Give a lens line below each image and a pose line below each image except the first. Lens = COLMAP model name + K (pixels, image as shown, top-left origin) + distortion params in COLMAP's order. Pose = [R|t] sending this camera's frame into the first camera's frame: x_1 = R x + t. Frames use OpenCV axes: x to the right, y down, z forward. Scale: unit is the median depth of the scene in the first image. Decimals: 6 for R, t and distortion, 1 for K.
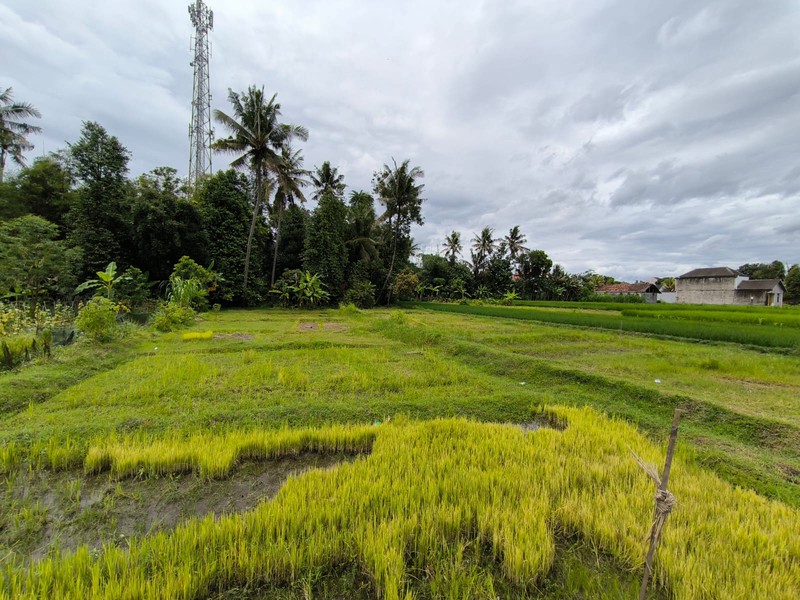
lens RADIAL K [[359.6, 0, 345.6], [0, 359.6, 300.0], [0, 0, 1]] dist [0.031117, 0.001925]
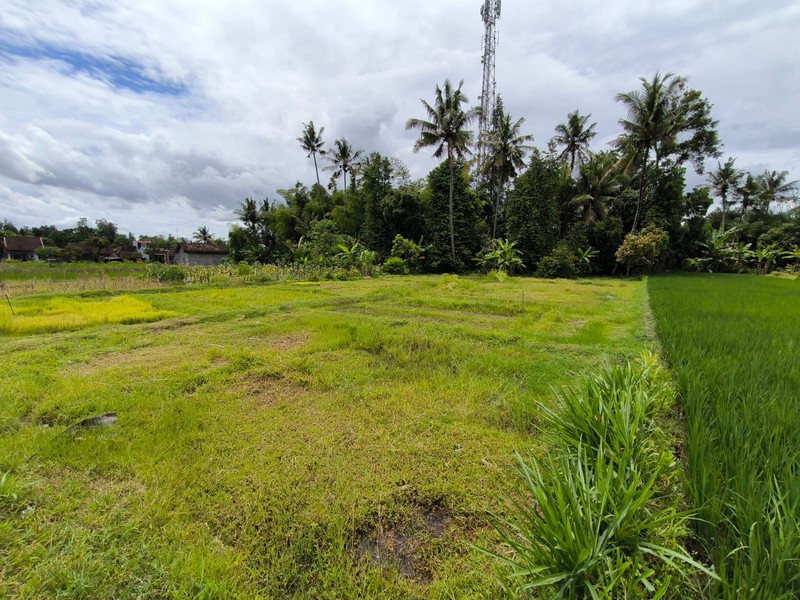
lens RADIAL K [[361.0, 0, 393.4], [0, 361.0, 298.4], [0, 0, 1]] dist [0.023479, 0.003069]
pose [[0.562813, 0.080910, -0.822615, 1.666523], [-0.021241, 0.996285, 0.083459, 0.024546], [0.826311, -0.029498, 0.562441, 0.425483]]
